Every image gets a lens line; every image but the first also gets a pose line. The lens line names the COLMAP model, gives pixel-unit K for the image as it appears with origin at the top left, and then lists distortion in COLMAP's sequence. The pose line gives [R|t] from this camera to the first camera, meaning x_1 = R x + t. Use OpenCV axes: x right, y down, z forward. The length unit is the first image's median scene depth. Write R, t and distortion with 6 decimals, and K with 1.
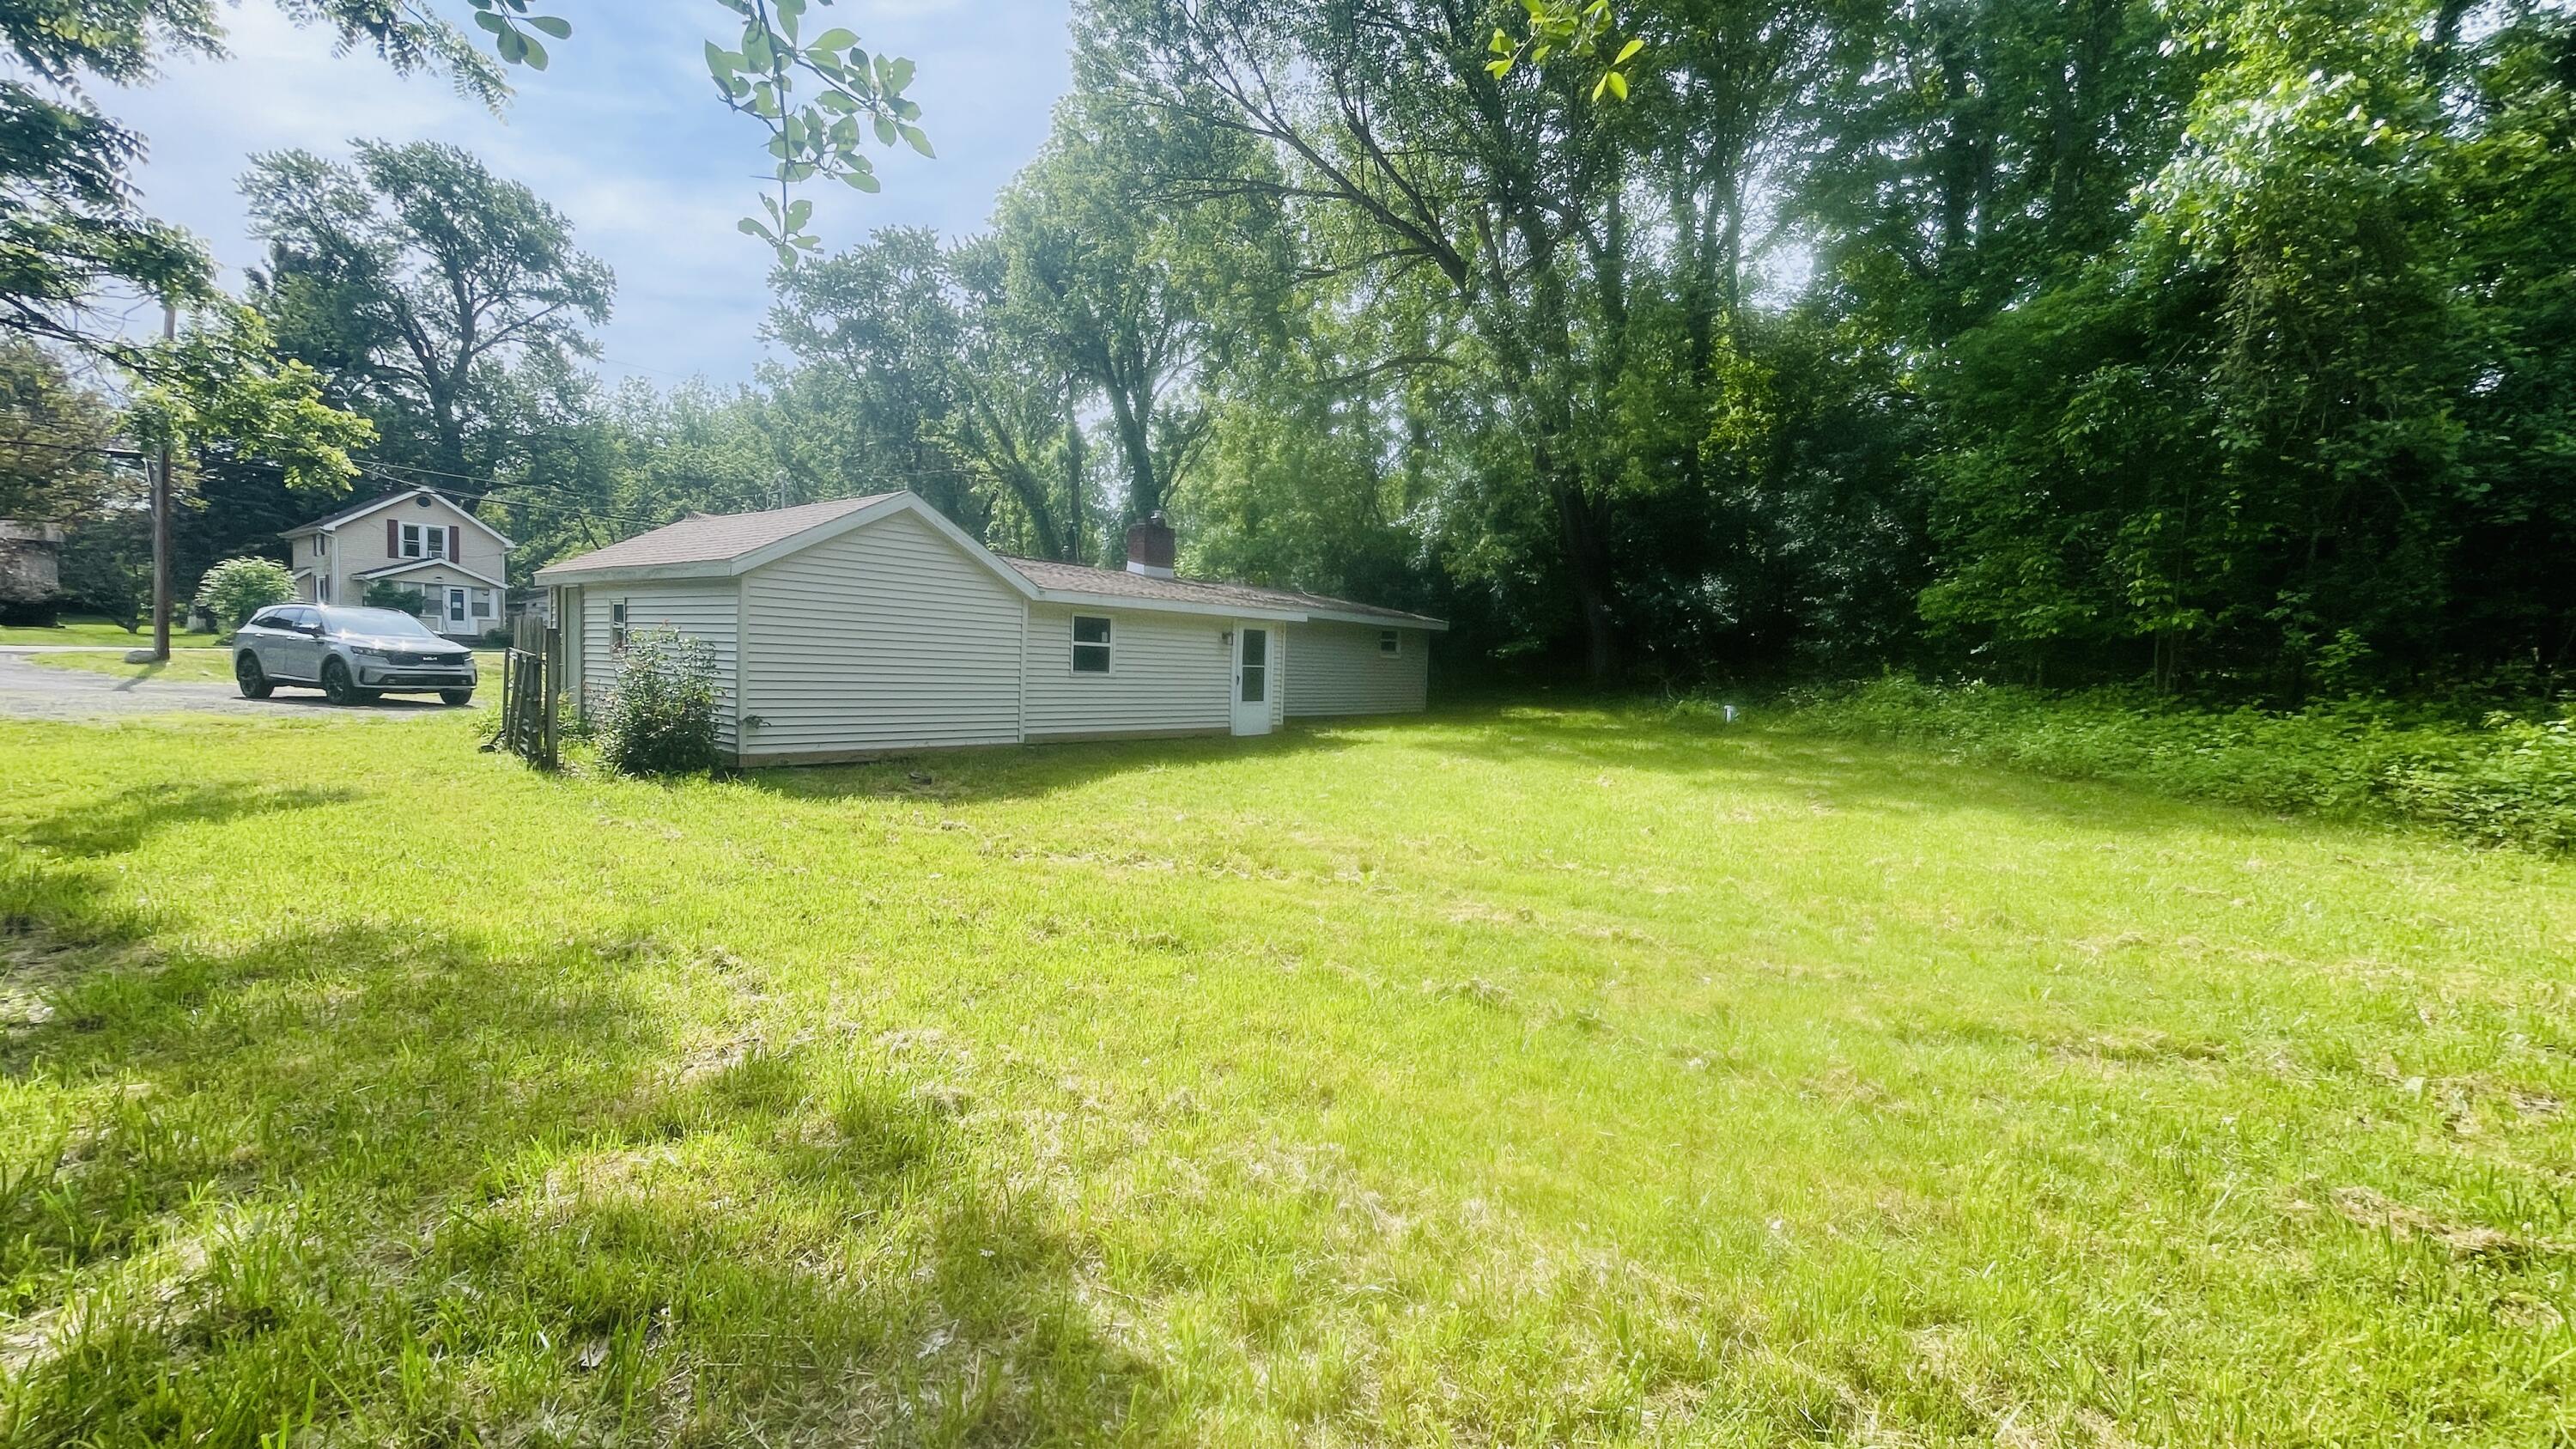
lens RADIAL K [[1048.0, 0, 1265.5], [0, 1048.0, 732.5], [0, 0, 1]] dist [0.010314, -0.000385]
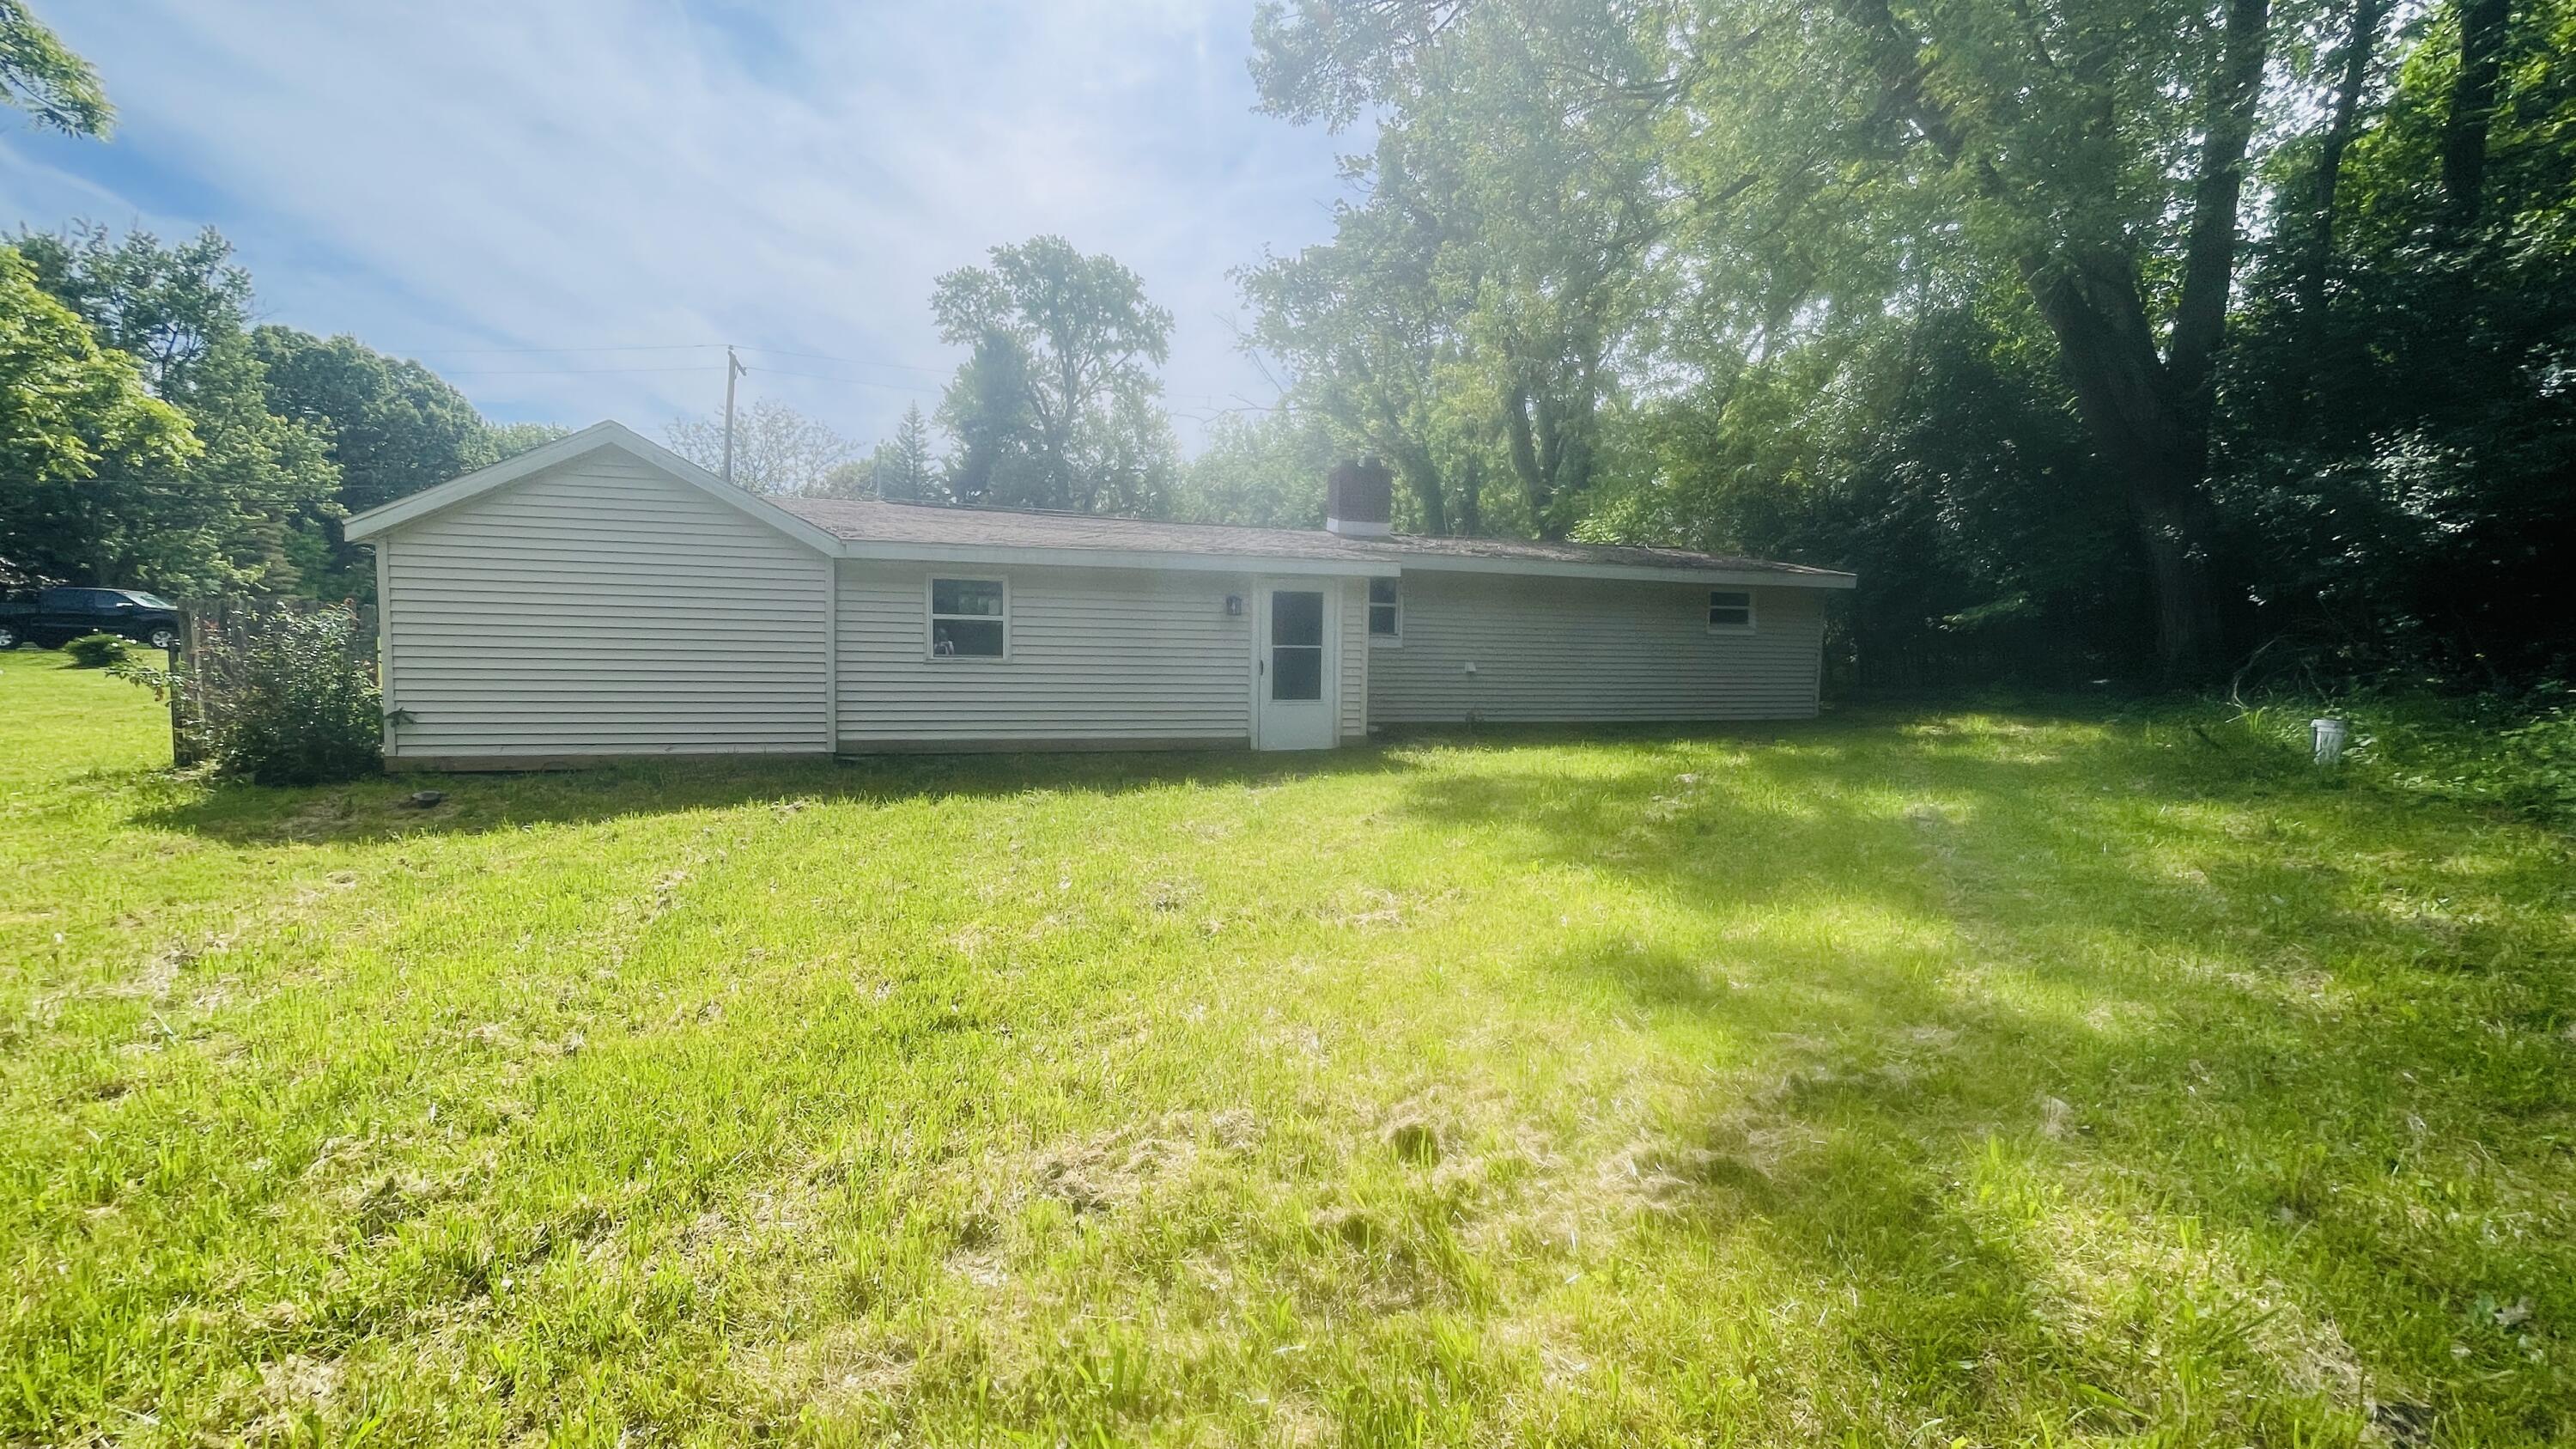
lens RADIAL K [[1045.4, 0, 1282.8], [0, 1045.4, 730.3], [0, 0, 1]] dist [-0.000129, -0.000156]
pose [[0.831019, 0.023440, -0.555750, 0.136142], [-0.023302, 0.999702, 0.007321, -0.005601], [0.555755, 0.006867, 0.831318, 0.172224]]
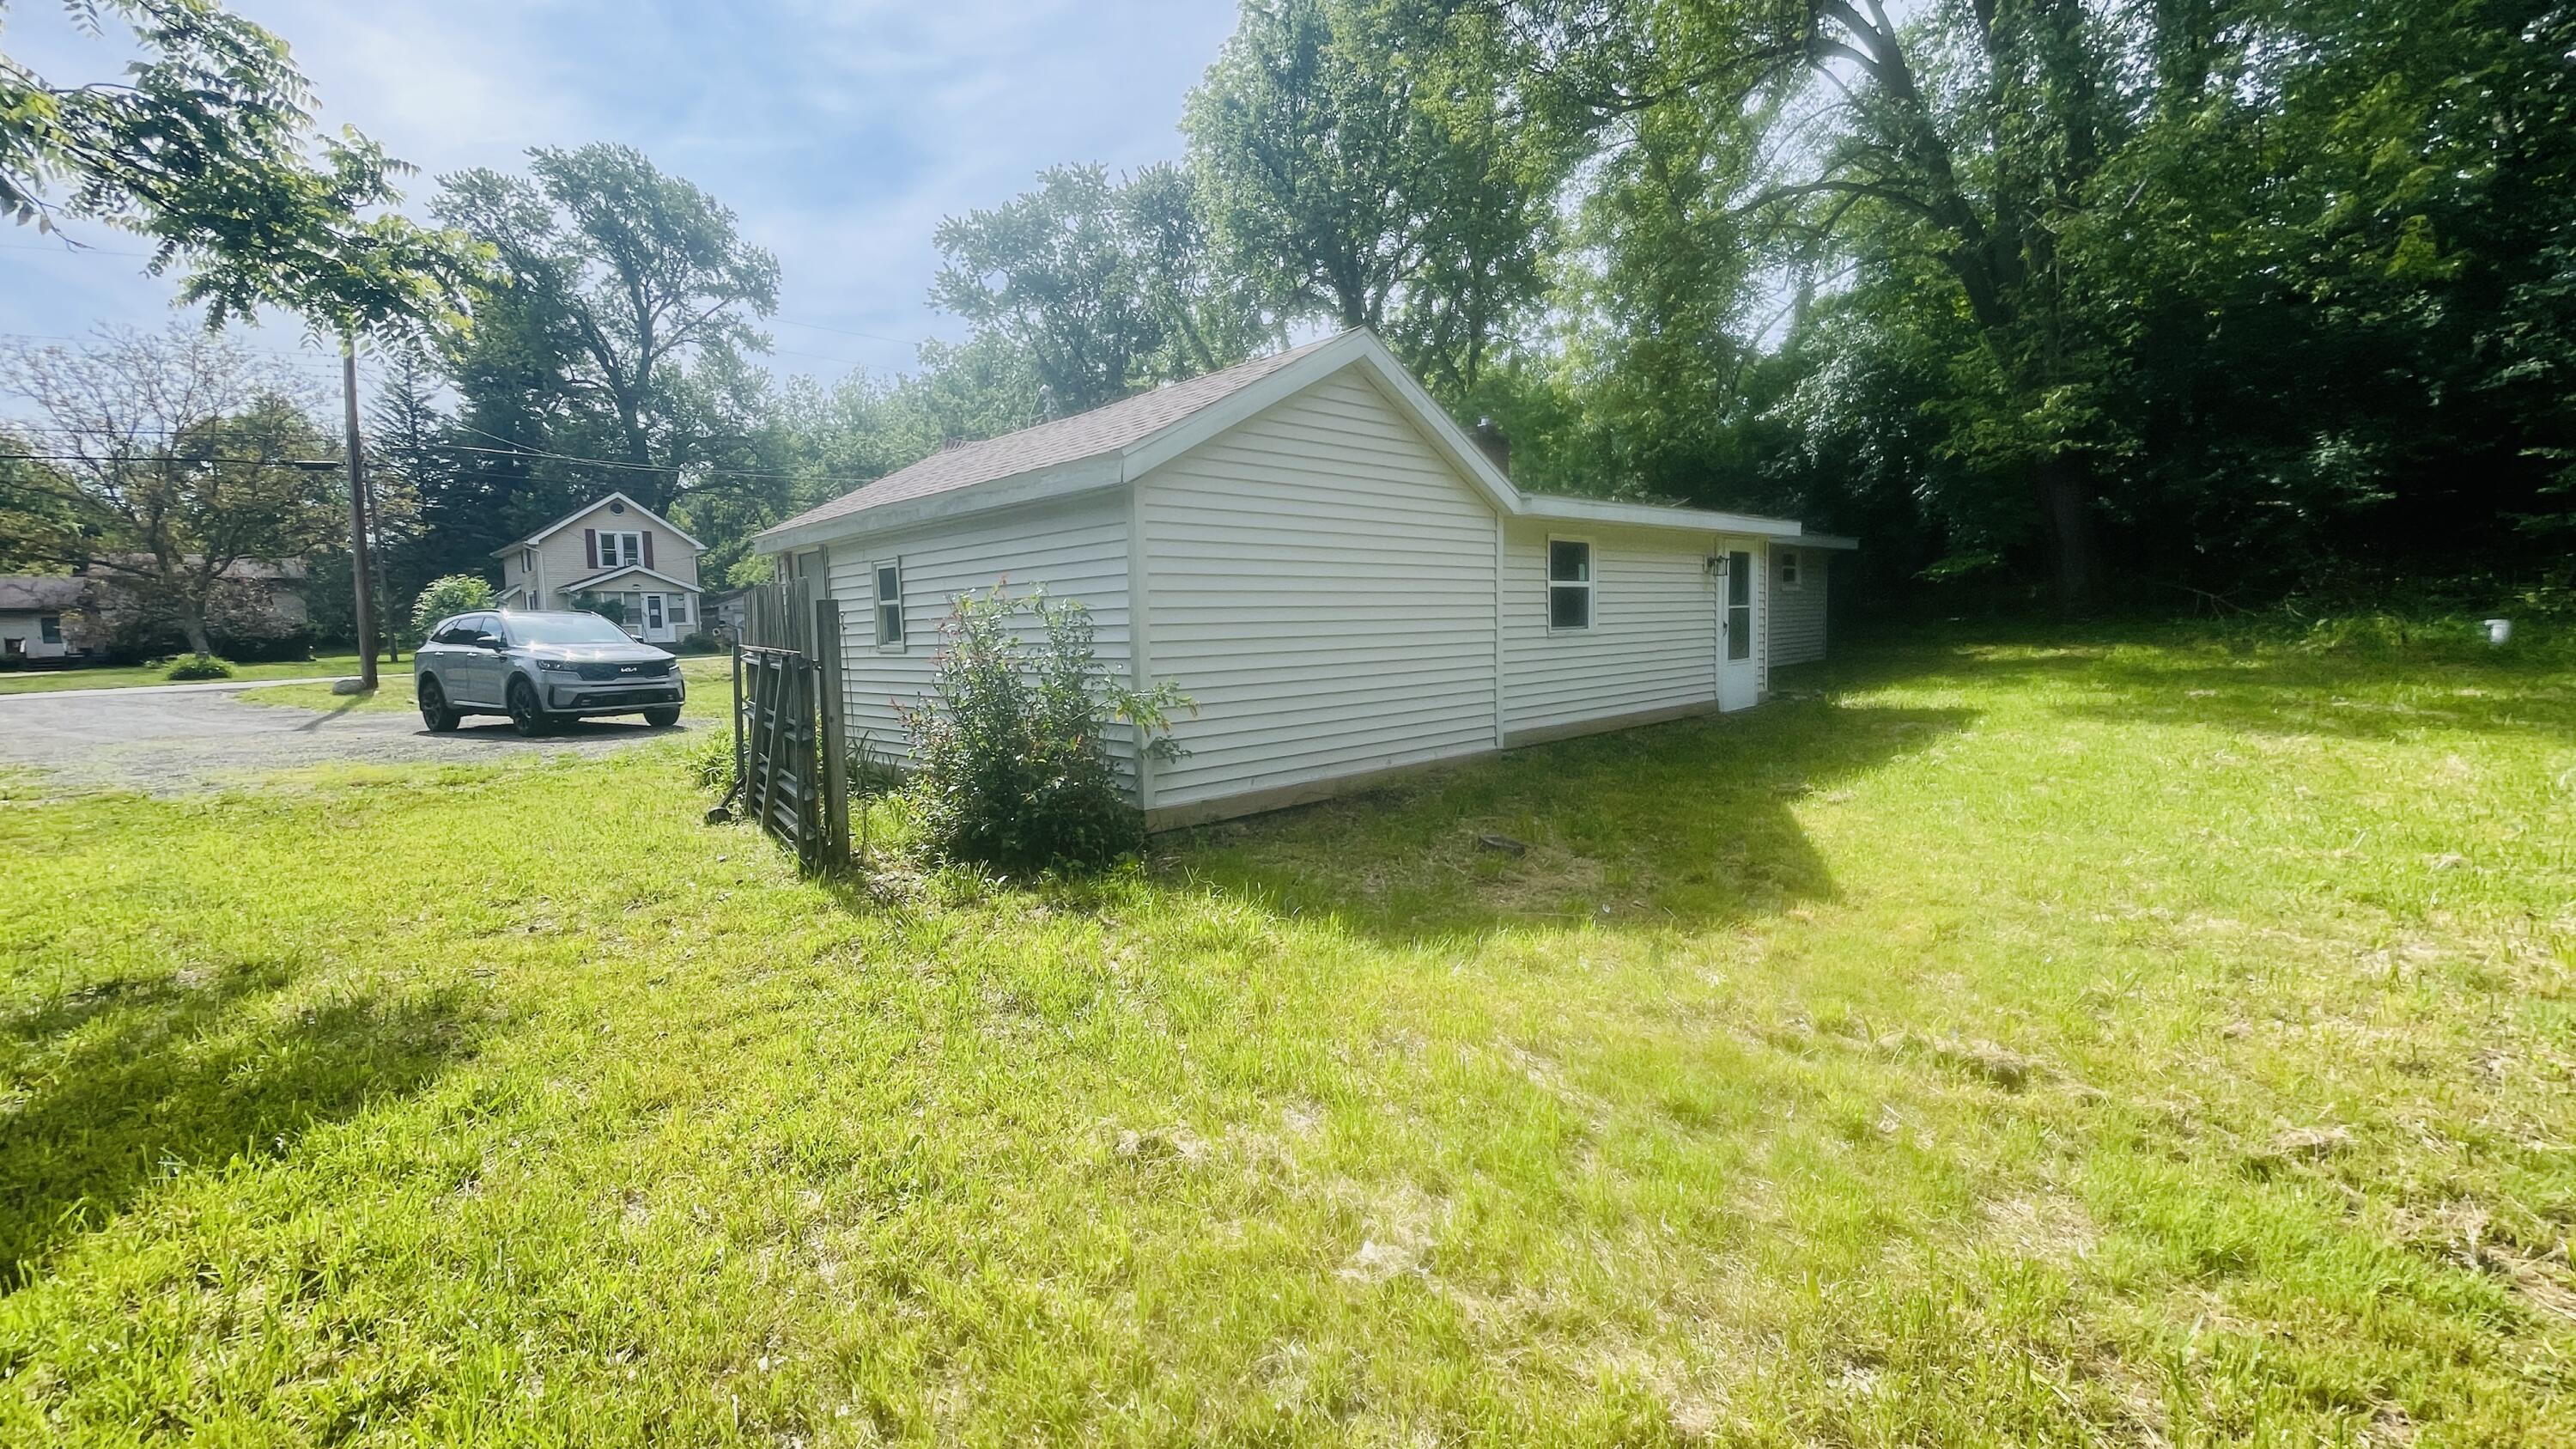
lens RADIAL K [[1038.9, 0, 1260.9], [0, 1038.9, 722.8], [0, 0, 1]] dist [0.000502, 0.000052]
pose [[0.989801, -0.053603, -0.131989, -0.089526], [0.057038, 0.998121, 0.022384, -0.008311], [0.130541, -0.029684, 0.990998, 0.115976]]
